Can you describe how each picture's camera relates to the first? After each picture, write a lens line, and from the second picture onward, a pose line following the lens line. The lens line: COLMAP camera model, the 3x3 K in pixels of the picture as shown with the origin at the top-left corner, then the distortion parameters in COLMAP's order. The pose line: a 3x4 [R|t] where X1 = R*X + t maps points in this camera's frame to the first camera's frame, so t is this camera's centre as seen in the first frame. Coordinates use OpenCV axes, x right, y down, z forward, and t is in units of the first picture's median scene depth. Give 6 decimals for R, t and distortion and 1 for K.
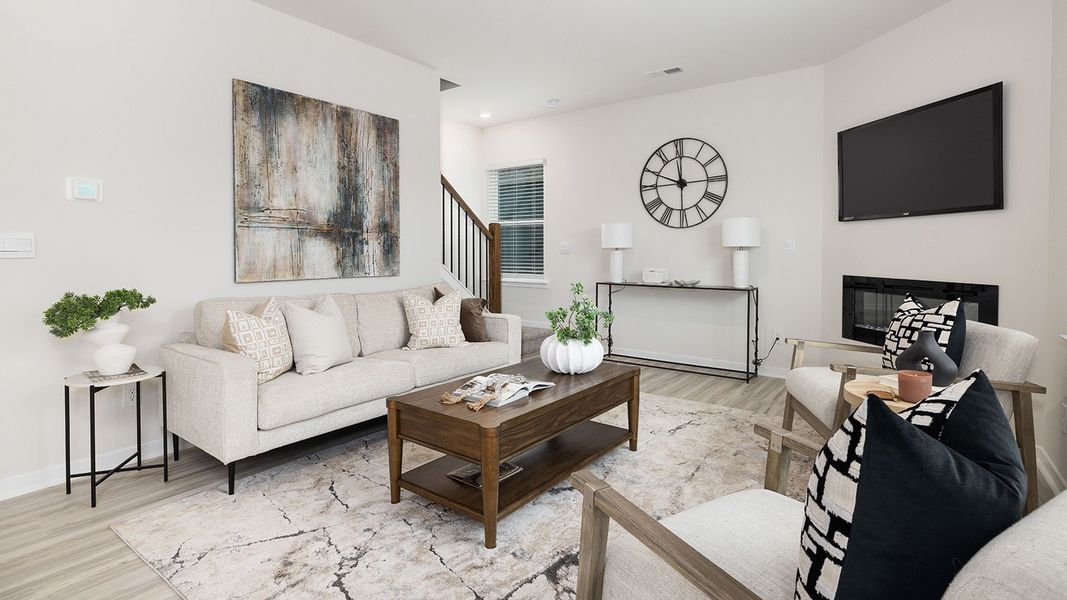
lens RADIAL K [[516.2, 0, 533.8], [0, 516.2, 259.6], [0, 0, 1]] dist [-0.000492, 0.000017]
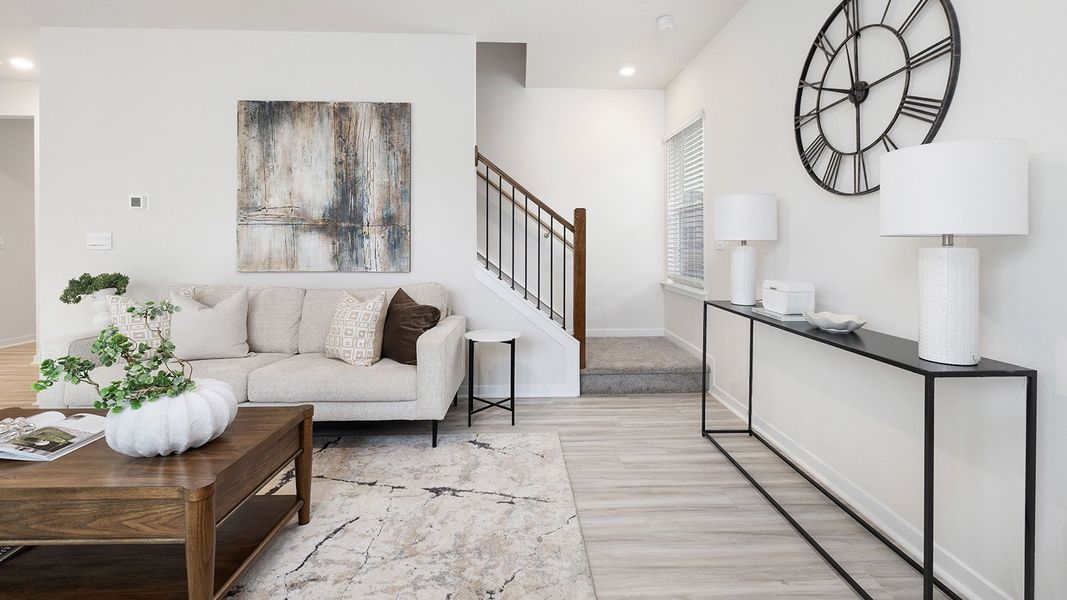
lens RADIAL K [[451.7, 0, 536.7], [0, 451.7, 246.4], [0, 0, 1]] dist [-0.000573, -0.000092]
pose [[0.627051, 0.005802, -0.778957, 0.549194], [-0.014279, 0.999890, -0.004047, -0.015888], [0.778848, 0.013660, 0.627064, 0.729959]]
